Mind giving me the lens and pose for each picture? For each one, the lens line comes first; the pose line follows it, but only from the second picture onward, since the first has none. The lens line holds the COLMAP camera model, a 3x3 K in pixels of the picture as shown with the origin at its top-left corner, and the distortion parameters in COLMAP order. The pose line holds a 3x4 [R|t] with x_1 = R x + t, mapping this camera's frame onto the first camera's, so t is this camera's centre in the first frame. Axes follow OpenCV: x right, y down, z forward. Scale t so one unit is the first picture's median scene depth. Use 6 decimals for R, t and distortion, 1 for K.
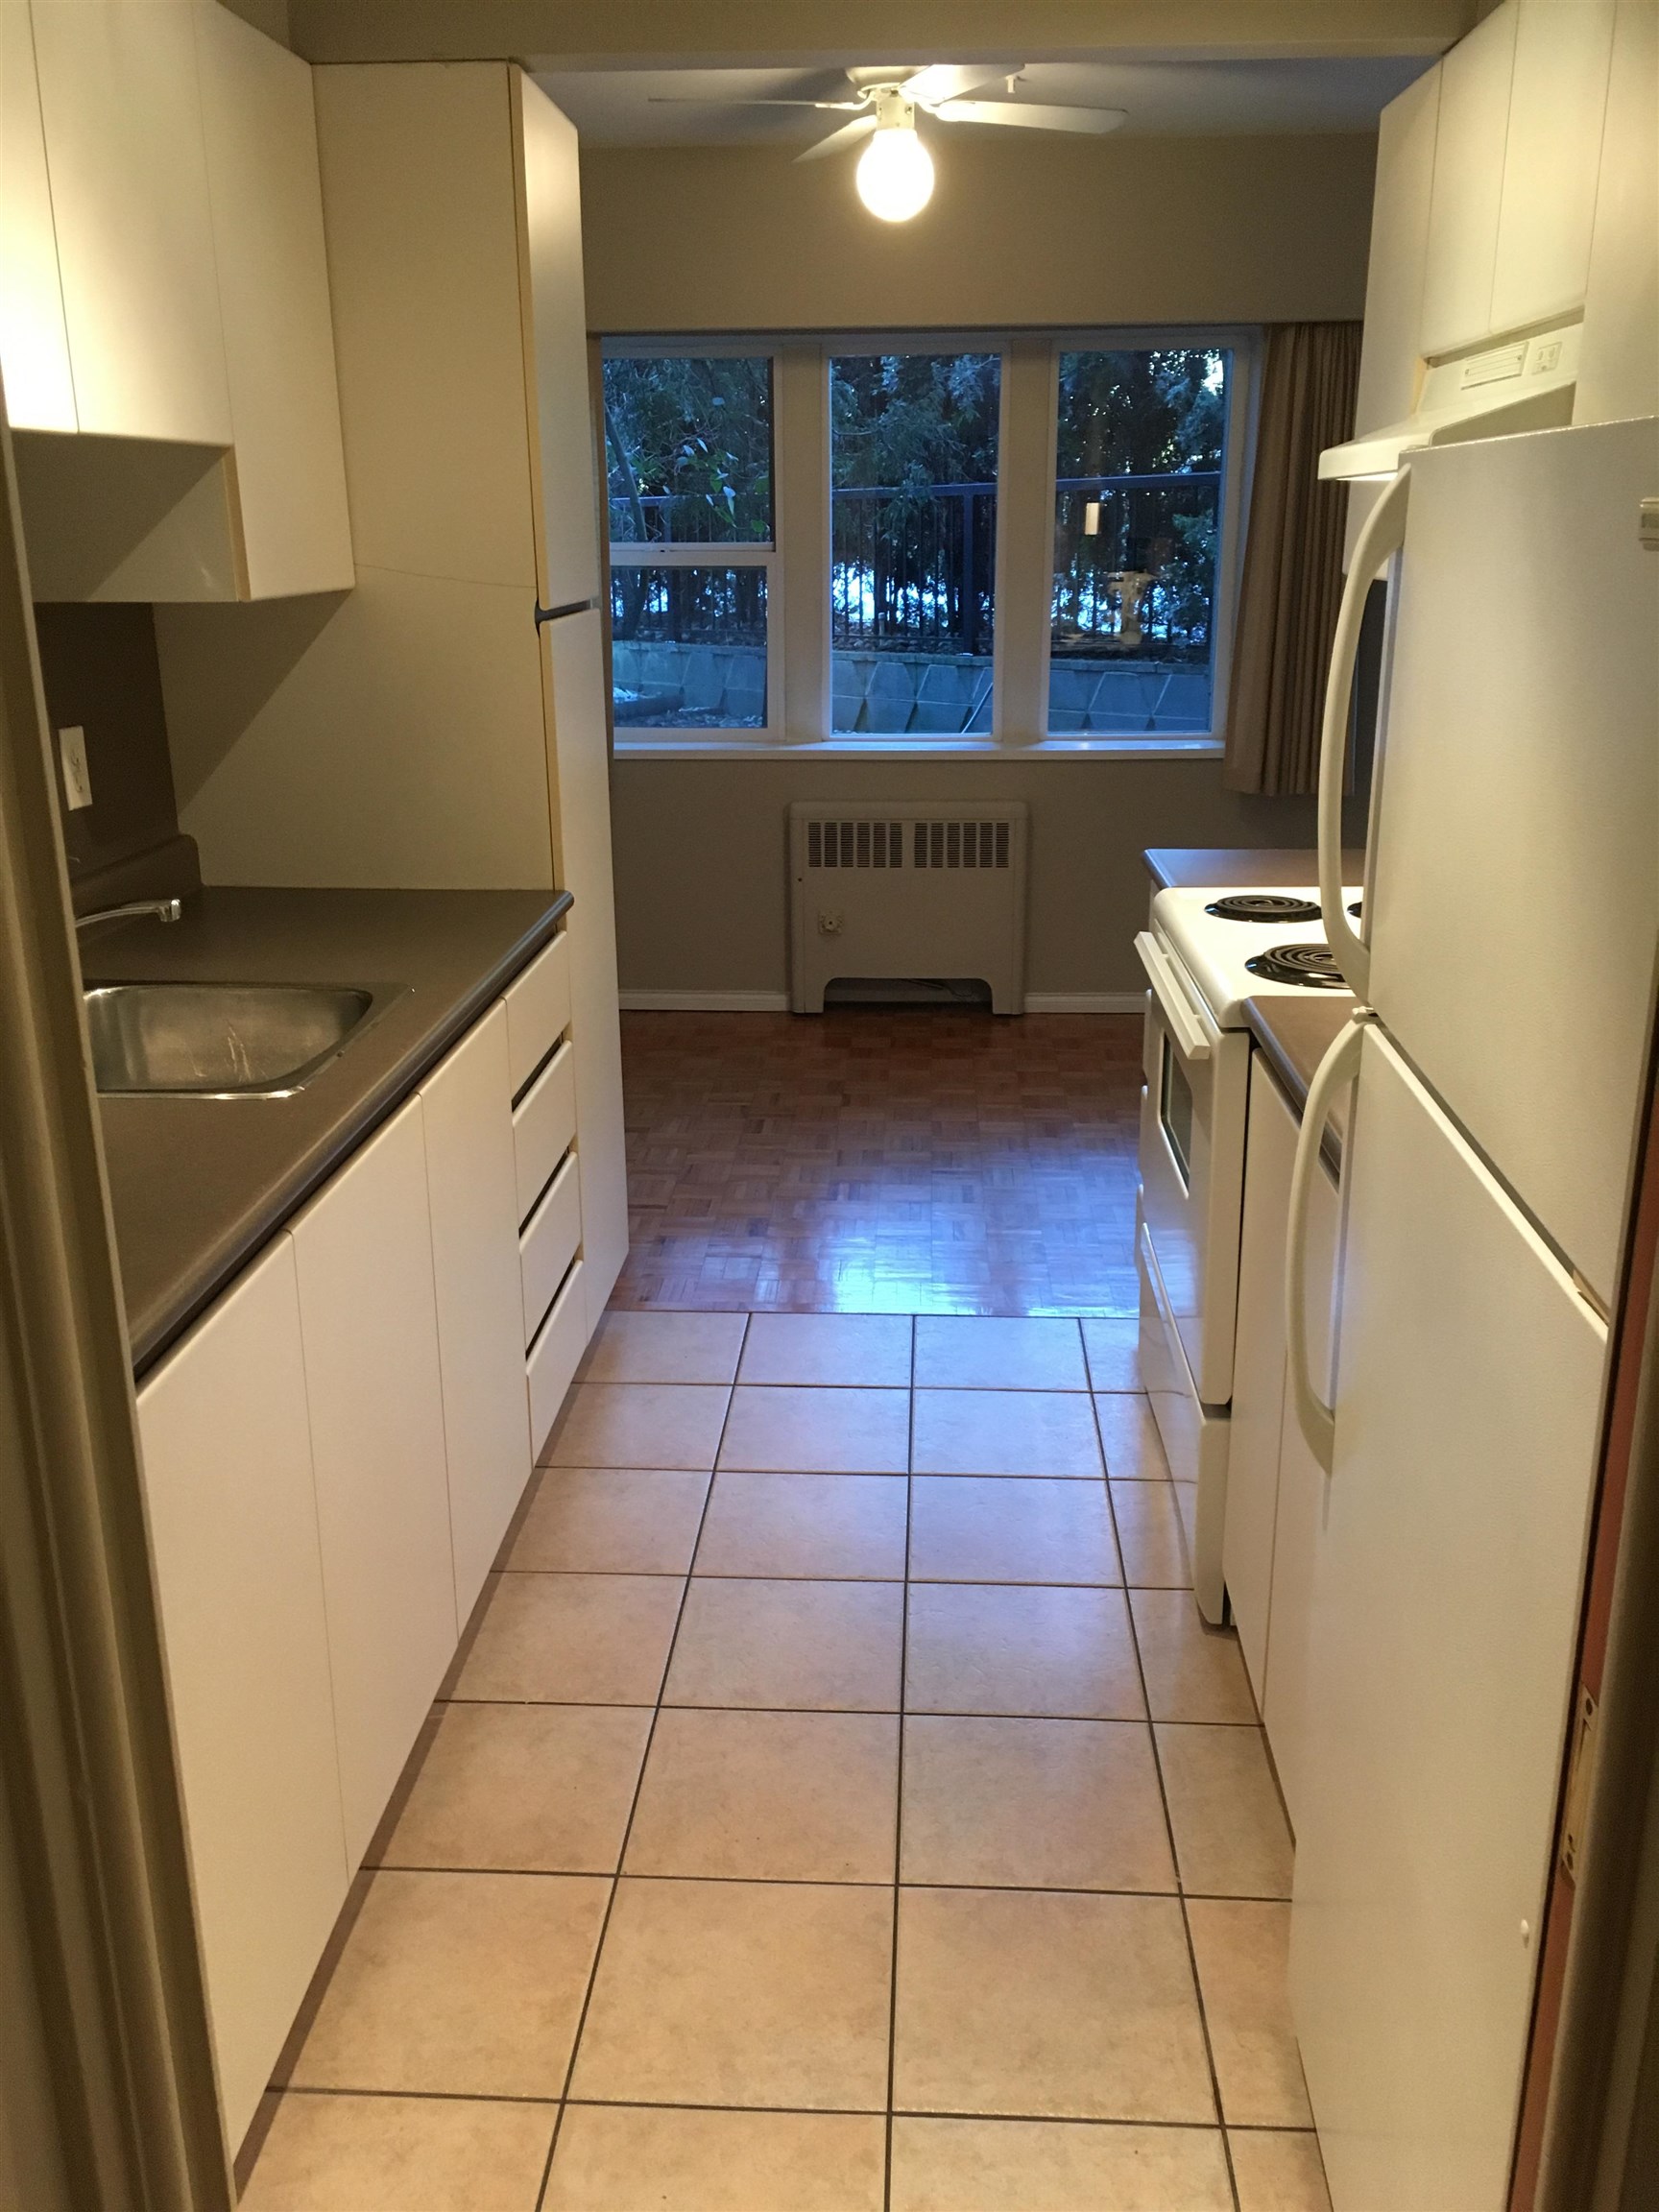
lens RADIAL K [[1887.3, 0, 824.6], [0, 1887.3, 1105.8], [0, 0, 1]] dist [0.006693, 0.004244]
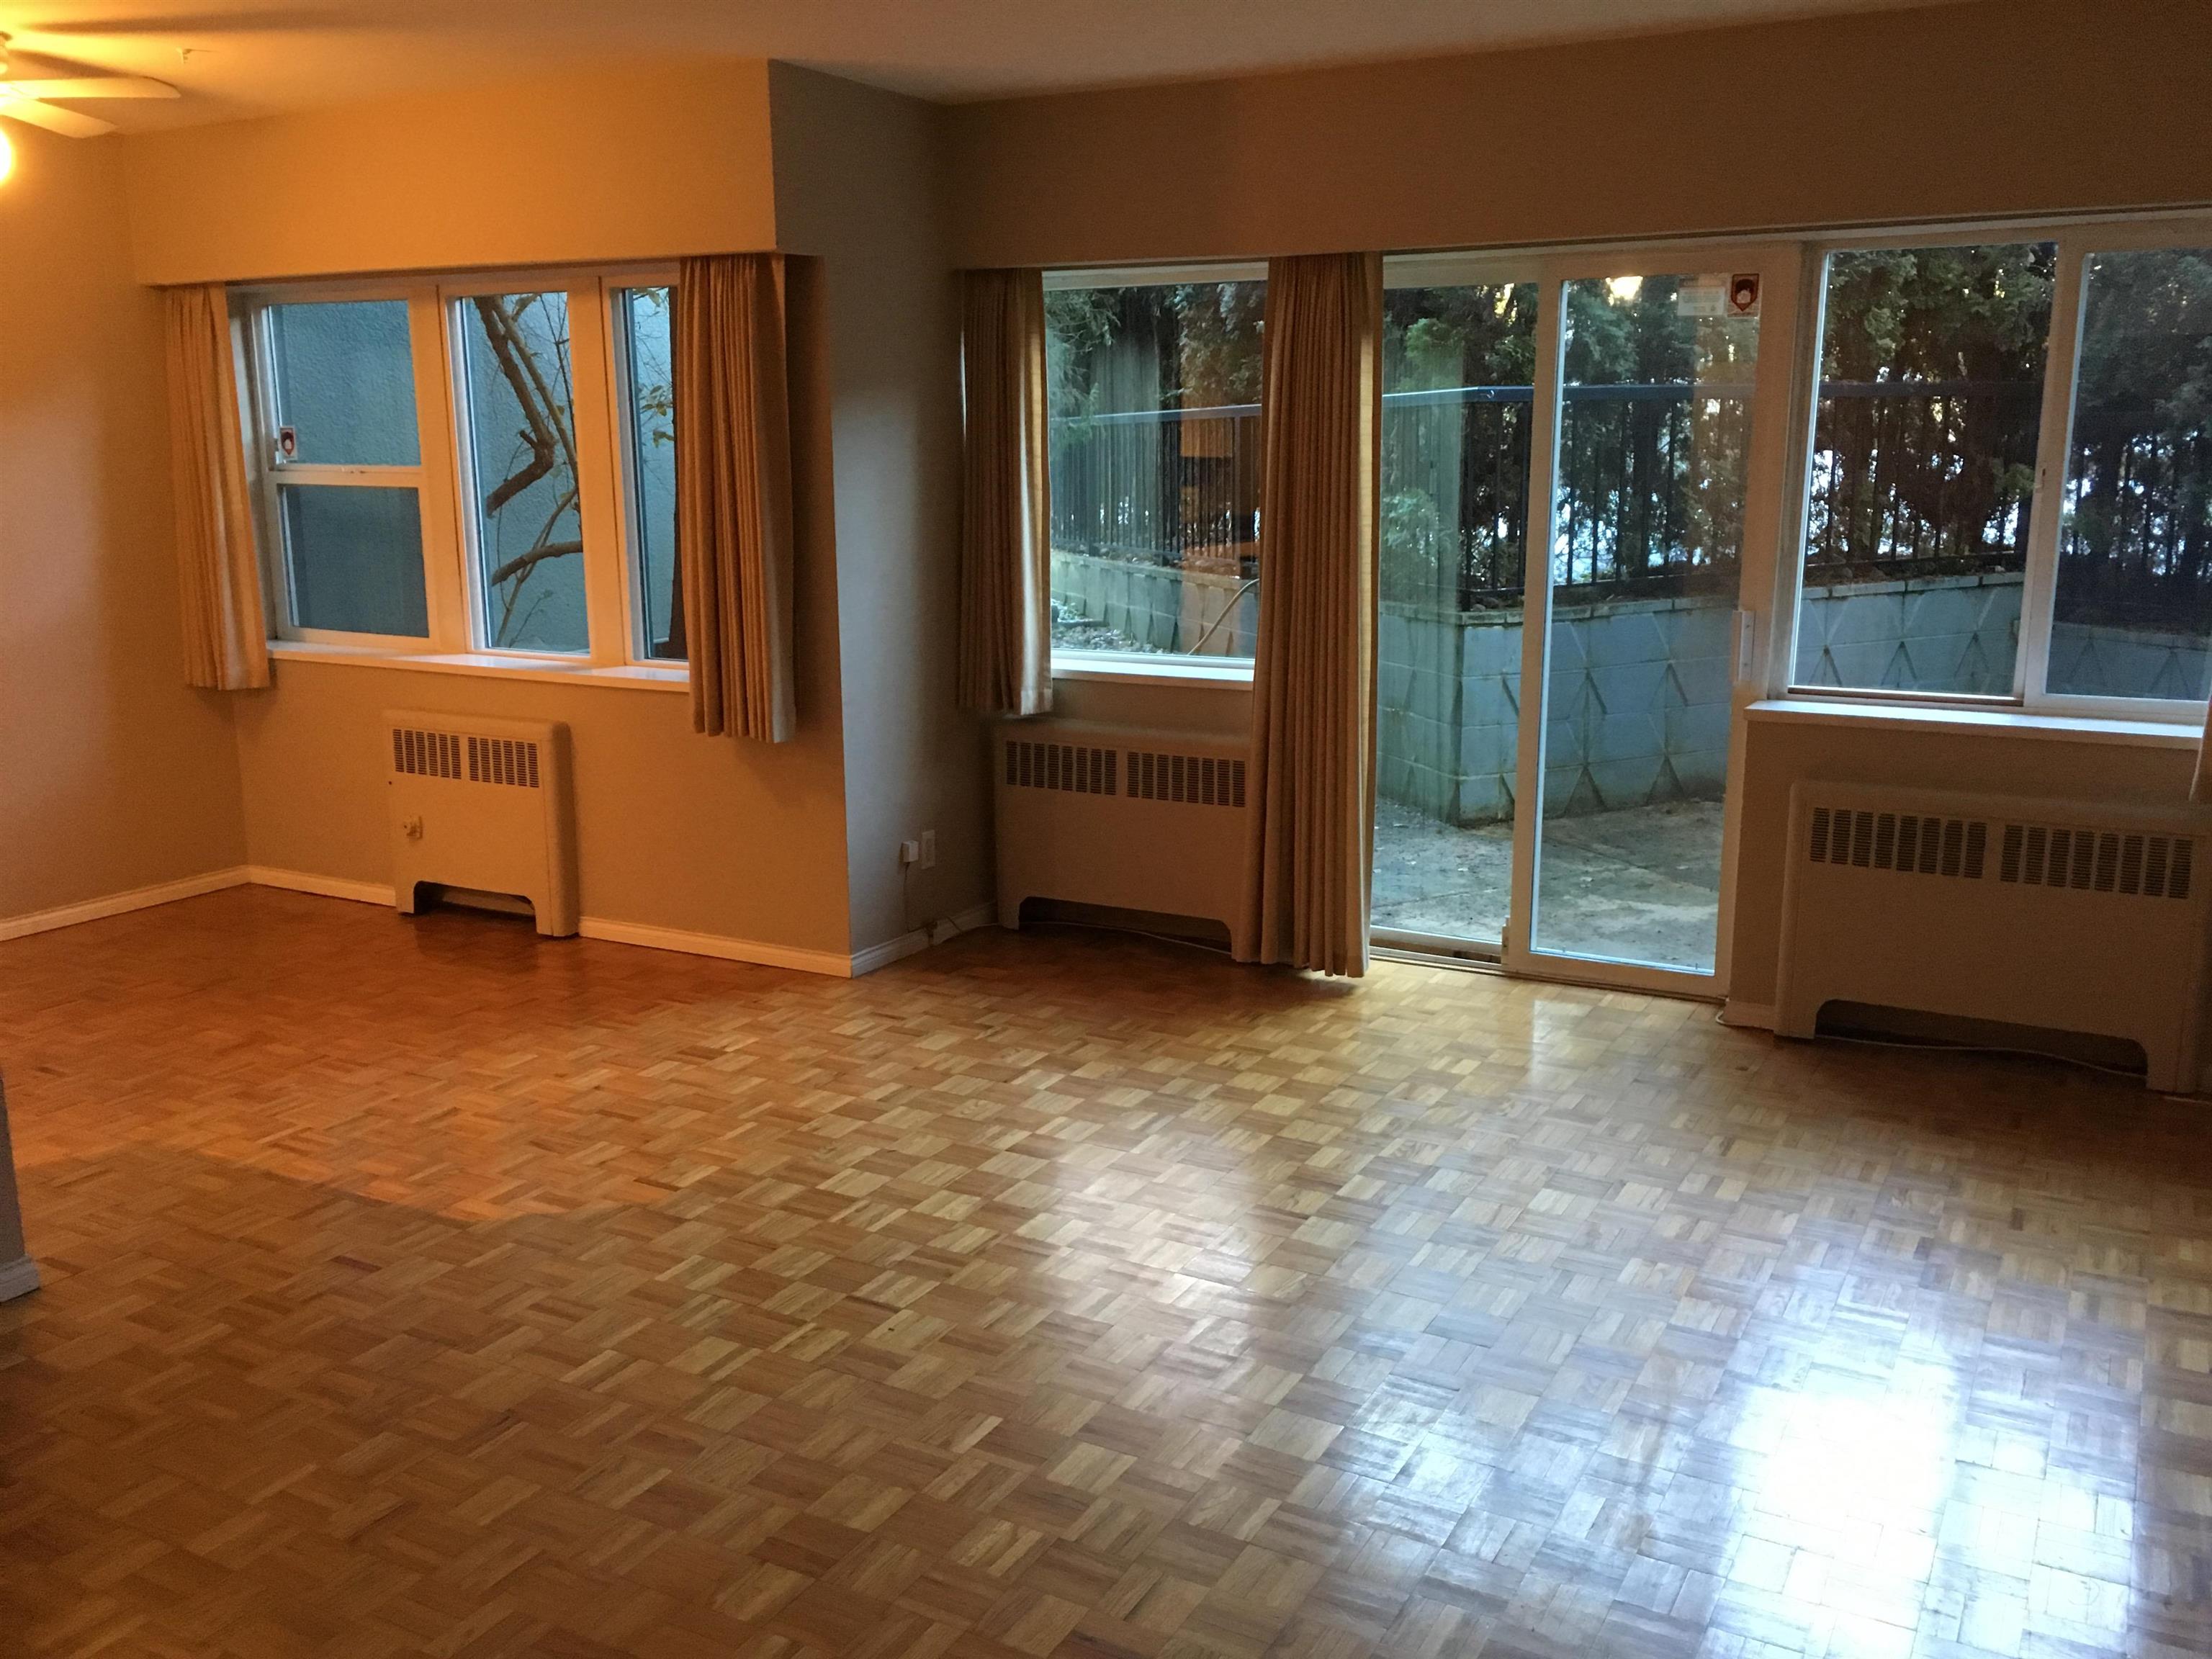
lens RADIAL K [[1887.3, 0, 1105.1], [0, 1887.3, 826.5], [0, 0, 1]] dist [0.006693, 0.004244]
pose [[0.915002, 0.088392, -0.393647, 0.755458], [-0.124808, 0.989859, -0.067837, -0.074351], [0.383659, 0.111201, 0.916755, 0.196312]]
